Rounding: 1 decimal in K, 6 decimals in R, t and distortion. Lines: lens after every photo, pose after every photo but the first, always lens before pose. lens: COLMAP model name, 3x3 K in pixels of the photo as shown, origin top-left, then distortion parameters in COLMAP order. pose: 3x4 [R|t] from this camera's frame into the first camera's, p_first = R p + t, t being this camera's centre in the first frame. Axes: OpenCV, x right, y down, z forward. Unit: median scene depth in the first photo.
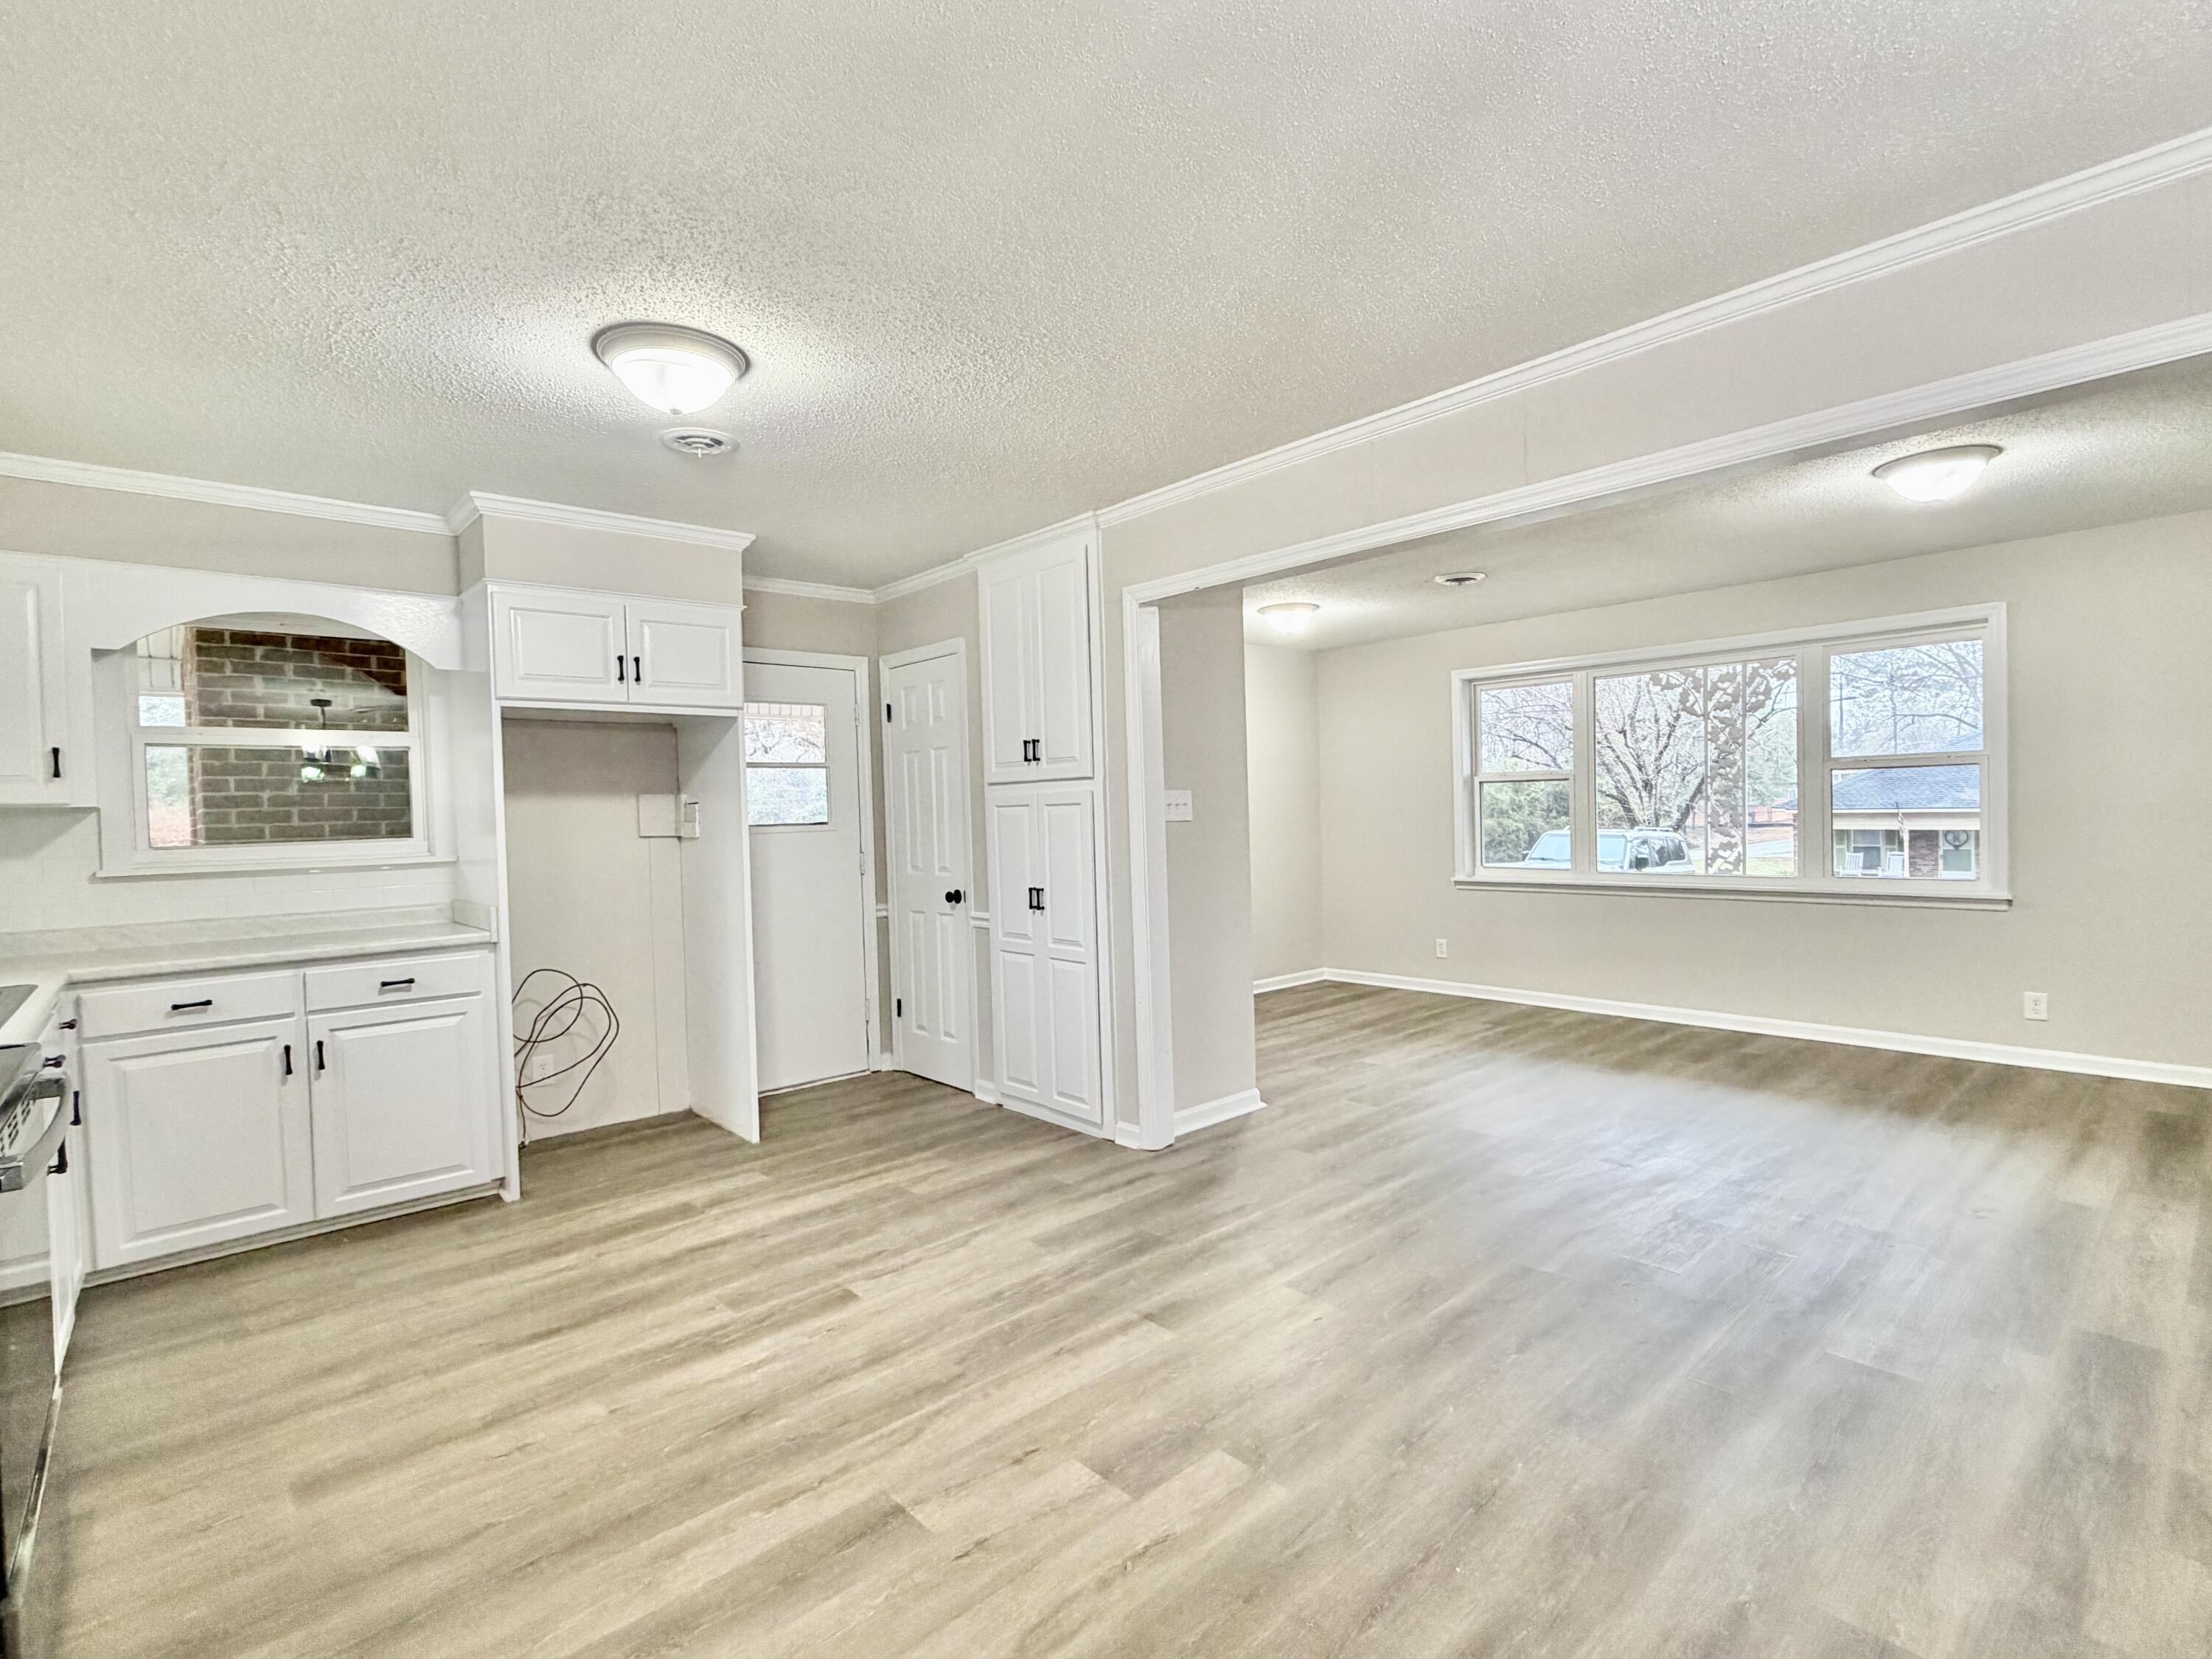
lens RADIAL K [[1047.3, 0, 1089.9], [0, 1047.3, 828.7], [0, 0, 1]] dist [0.000241, -0.001470]
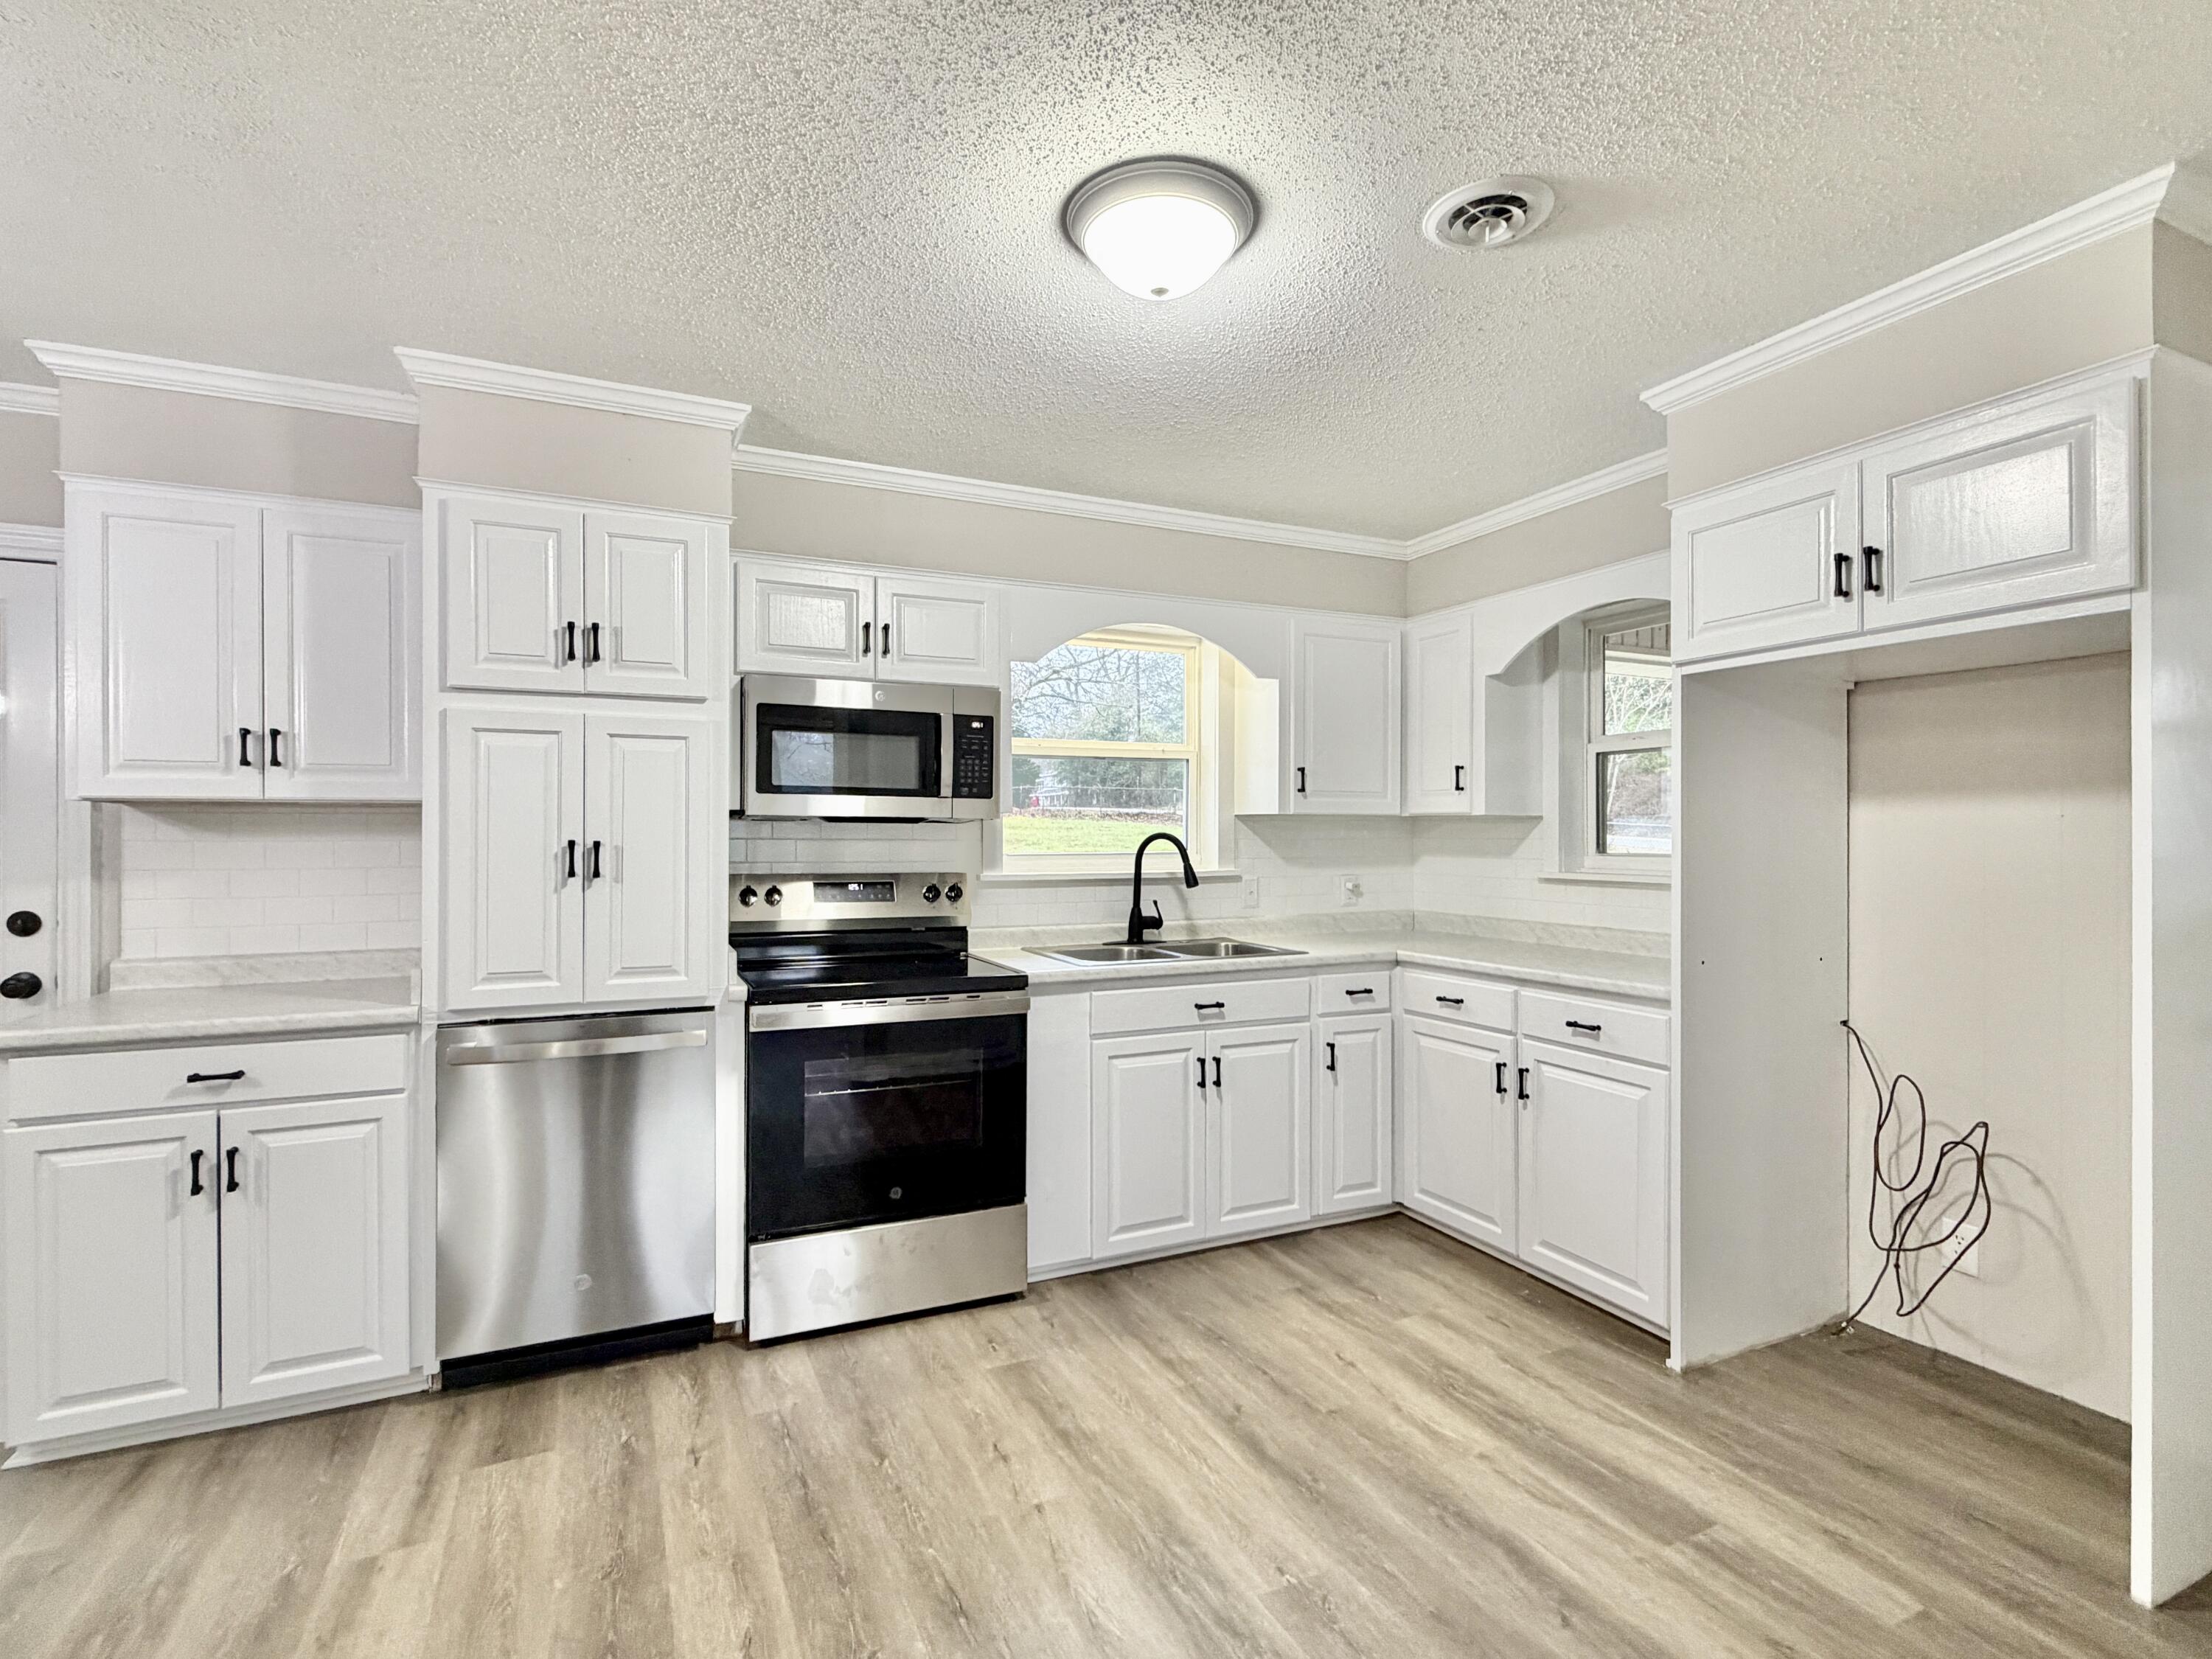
lens RADIAL K [[1047.3, 0, 1099.5], [0, 1047.3, 834.3], [0, 0, 1]] dist [0.000241, -0.001470]
pose [[-0.278968, 0.022864, -0.960028, 0.271435], [-0.011824, 0.999559, 0.027241, -0.026854], [0.960228, 0.018951, -0.278575, 0.950321]]
